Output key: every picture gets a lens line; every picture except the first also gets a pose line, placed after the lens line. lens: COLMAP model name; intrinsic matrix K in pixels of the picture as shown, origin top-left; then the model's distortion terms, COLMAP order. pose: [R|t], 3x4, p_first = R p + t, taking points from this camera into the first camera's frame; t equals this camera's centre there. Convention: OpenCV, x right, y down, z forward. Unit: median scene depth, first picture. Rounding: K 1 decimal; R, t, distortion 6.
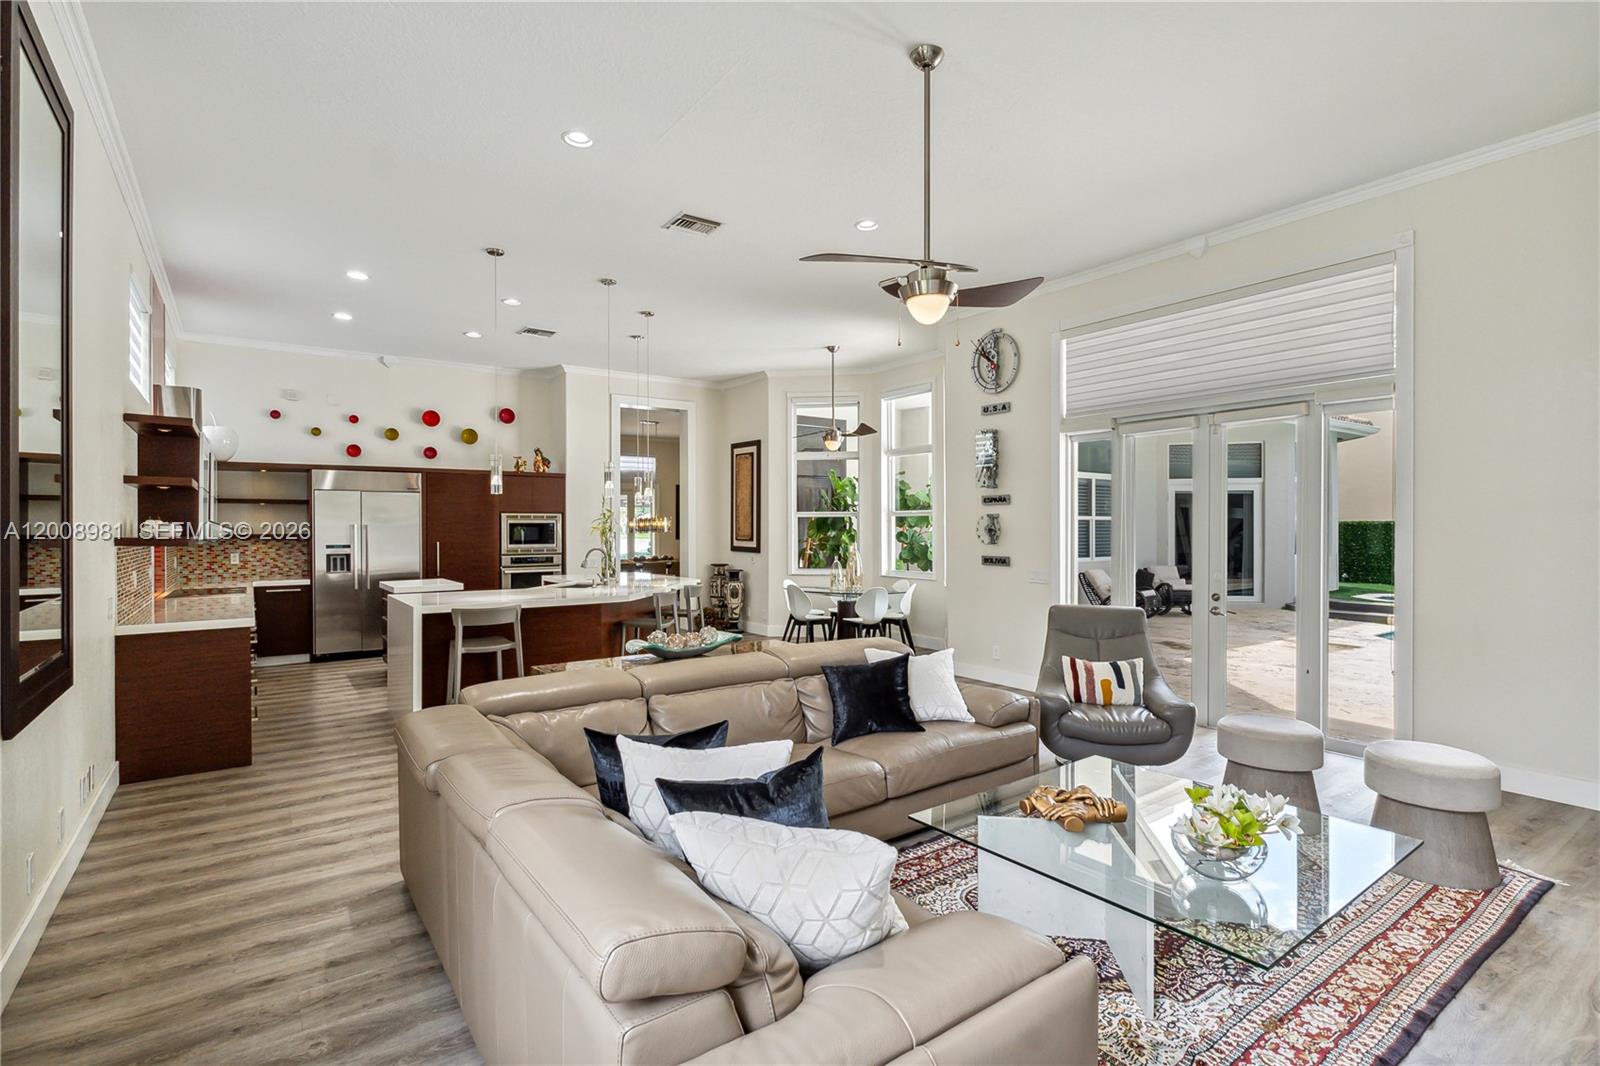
lens RADIAL K [[766.4, 0, 800.0], [0, 766.4, 533.0], [0, 0, 1]] dist [0.000054, 0.000738]
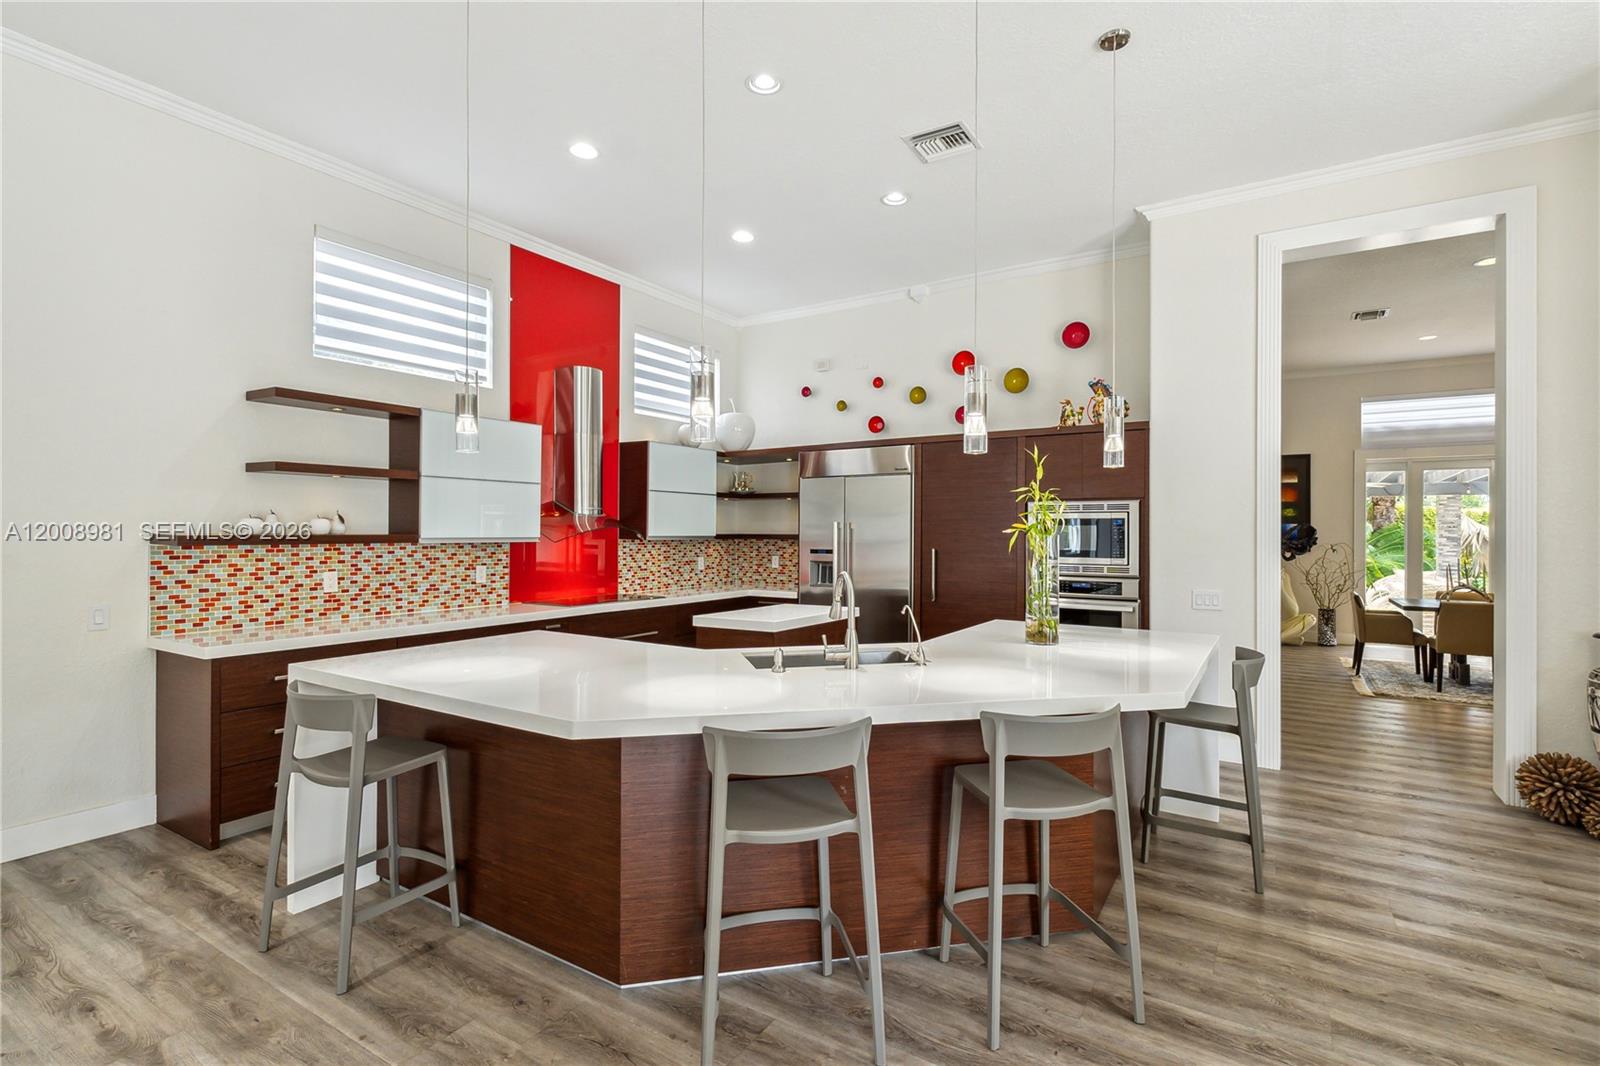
lens RADIAL K [[766.4, 0, 800.0], [0, 766.4, 533.0], [0, 0, 1]] dist [0.000054, 0.000738]
pose [[0.371112, 0.008752, -0.928547, 0.091753], [-0.006931, 0.999954, 0.006655, -0.005614], [0.928562, 0.003966, 0.371156, 0.670824]]
